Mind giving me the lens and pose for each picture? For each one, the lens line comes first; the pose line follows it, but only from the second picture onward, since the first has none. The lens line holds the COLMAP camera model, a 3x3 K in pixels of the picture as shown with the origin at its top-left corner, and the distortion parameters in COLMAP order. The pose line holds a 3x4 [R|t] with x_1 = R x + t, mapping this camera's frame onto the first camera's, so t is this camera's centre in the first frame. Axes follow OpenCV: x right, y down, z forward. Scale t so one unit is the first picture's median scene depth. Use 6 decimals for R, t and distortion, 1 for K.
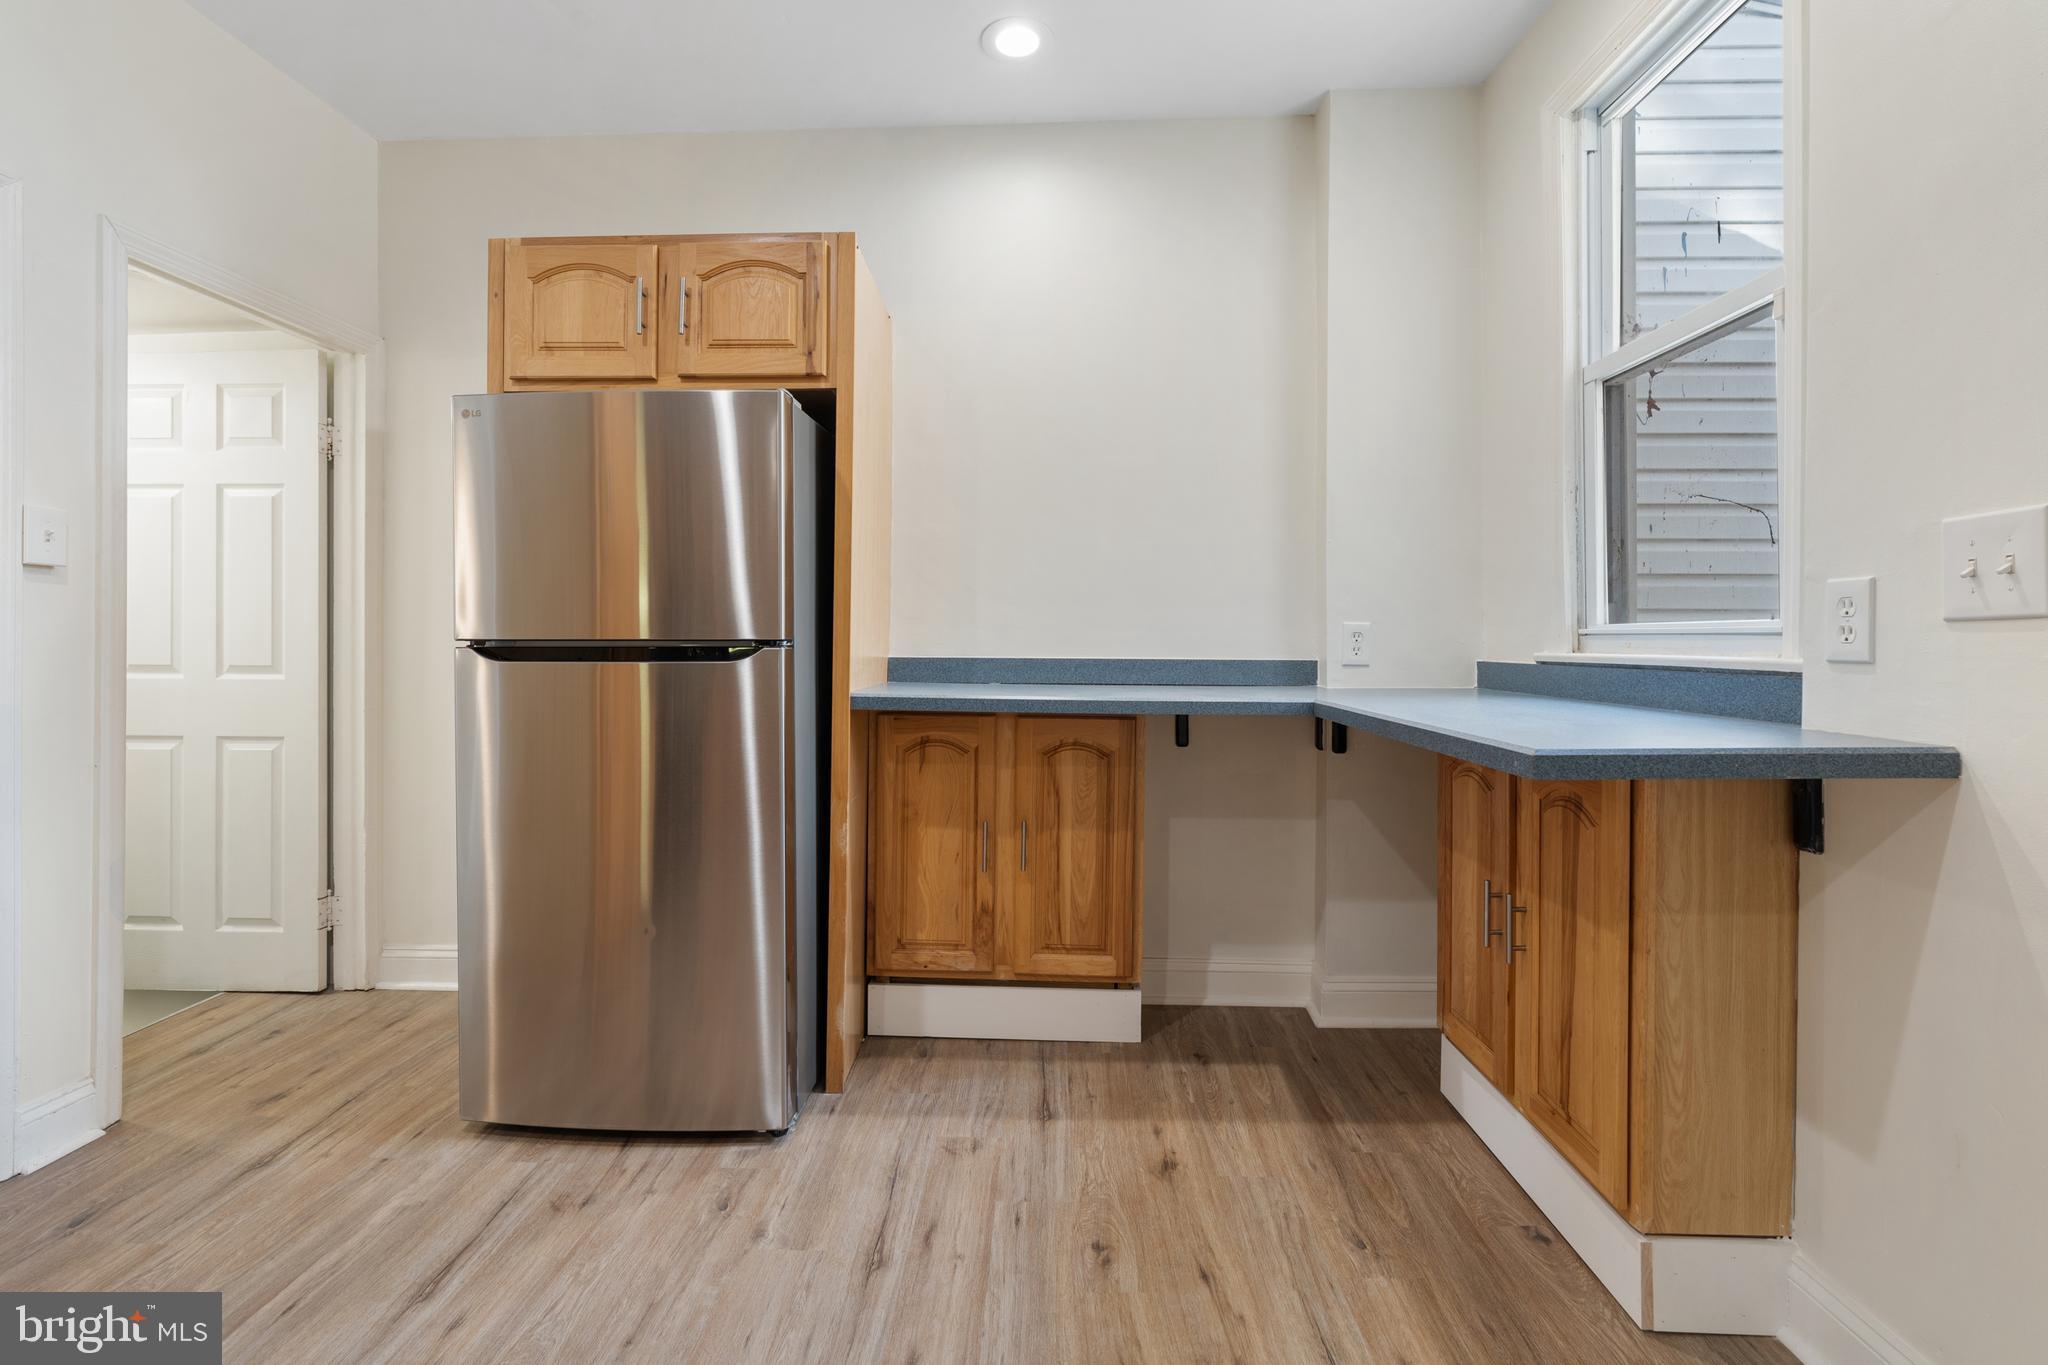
lens RADIAL K [[932.3, 0, 1016.6], [0, 932.3, 642.2], [0, 0, 1]] dist [-0.003916, 0.001299]
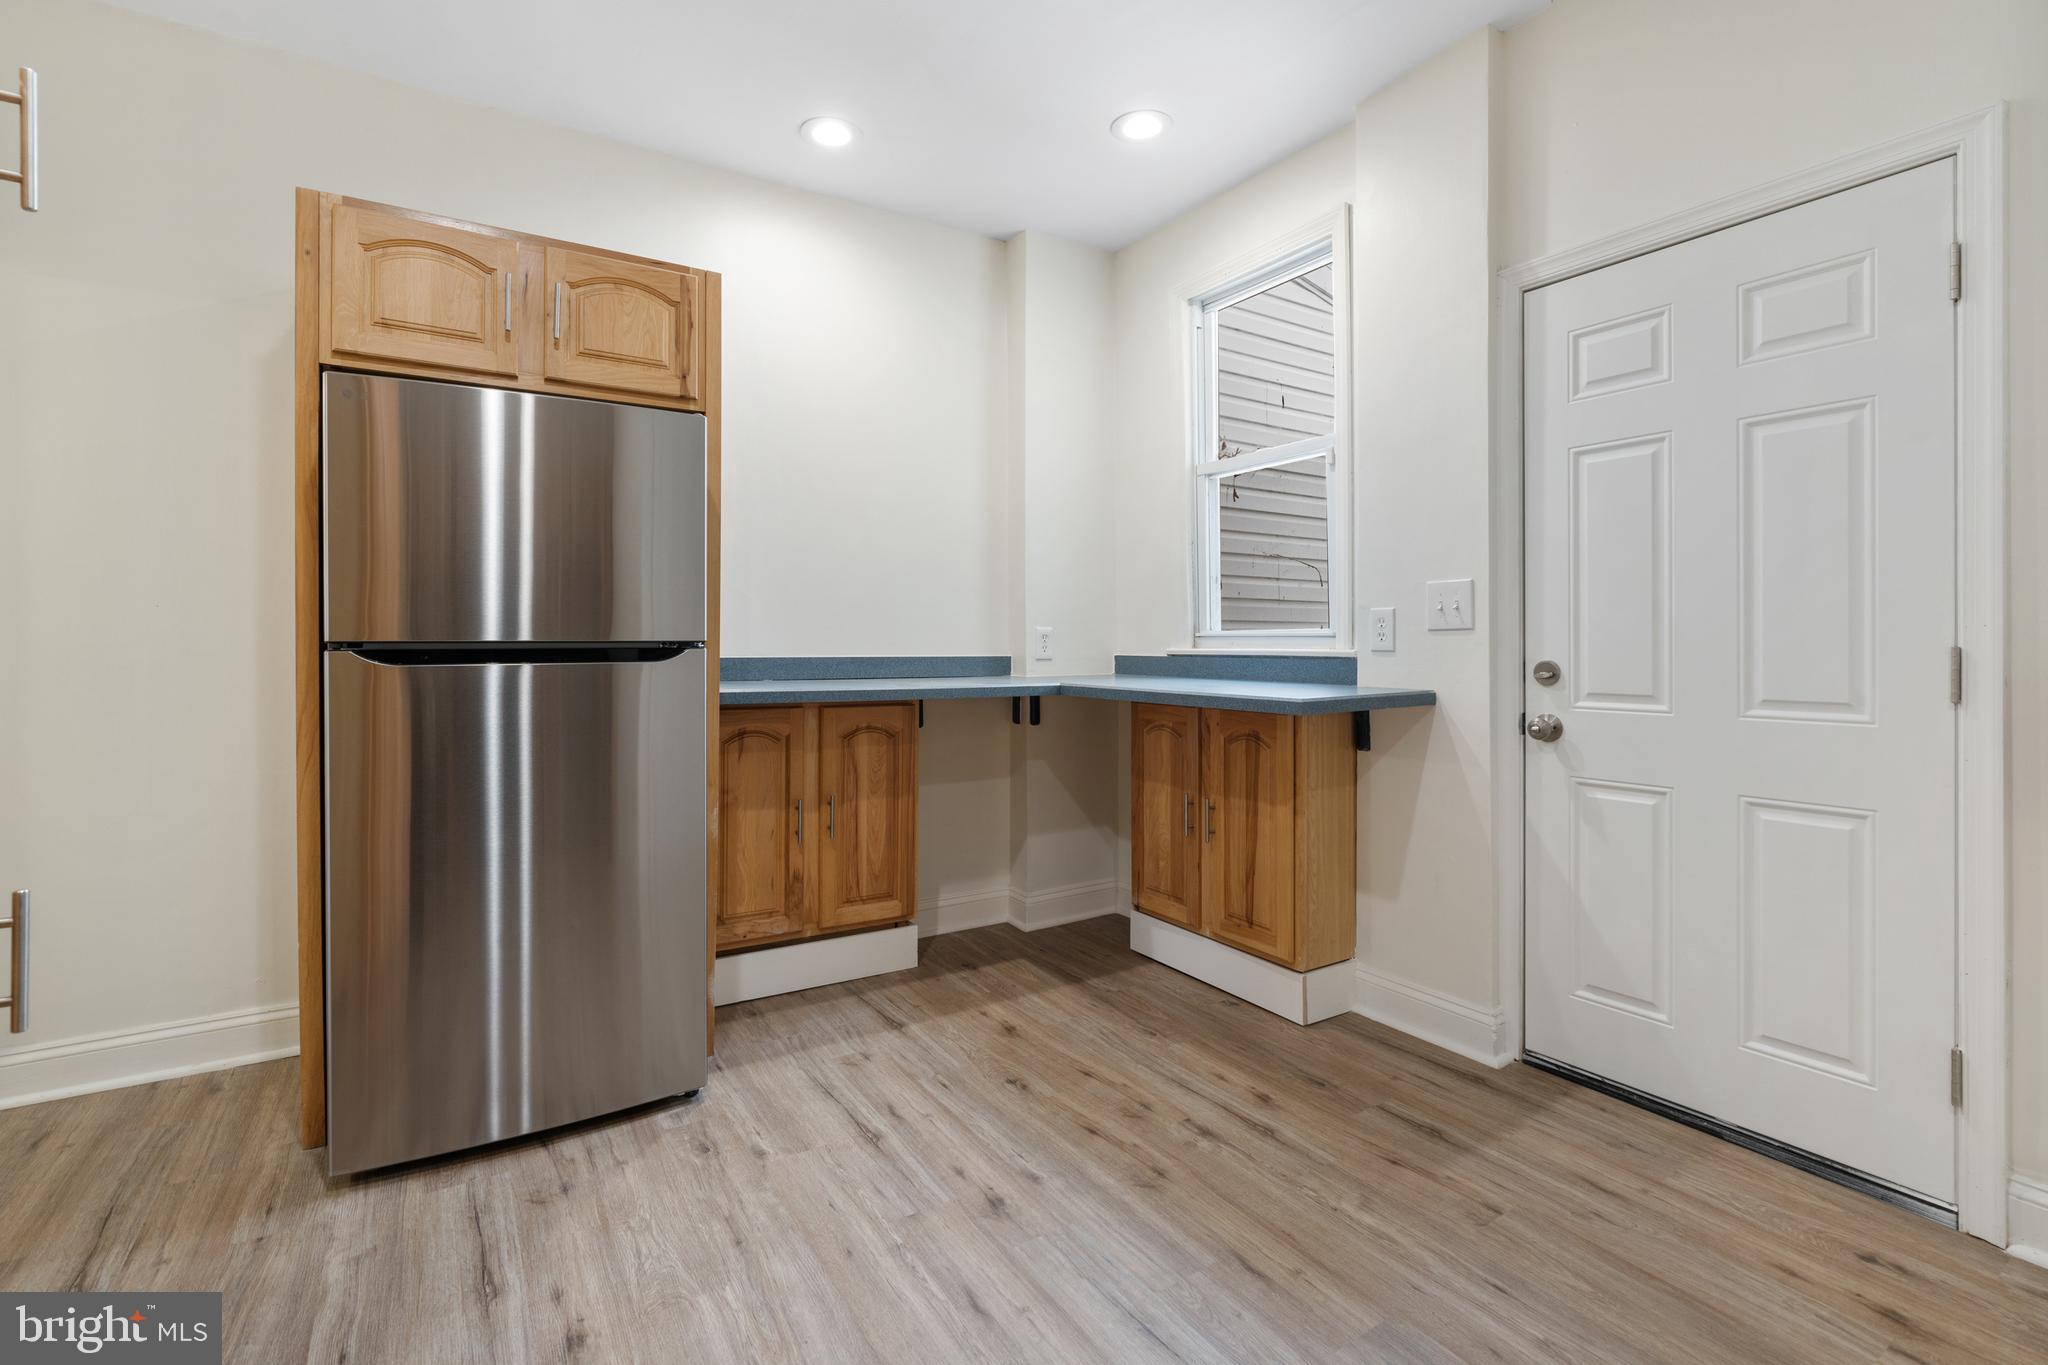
lens RADIAL K [[935.5, 0, 1017.2], [0, 935.5, 632.4], [0, 0, 1]] dist [-0.001240, 0.000172]
pose [[0.822994, 0.002929, 0.568042, -0.524088], [0.003789, 0.999936, -0.010645, 0.000136], [-0.568037, 0.010913, 0.822930, -0.113970]]
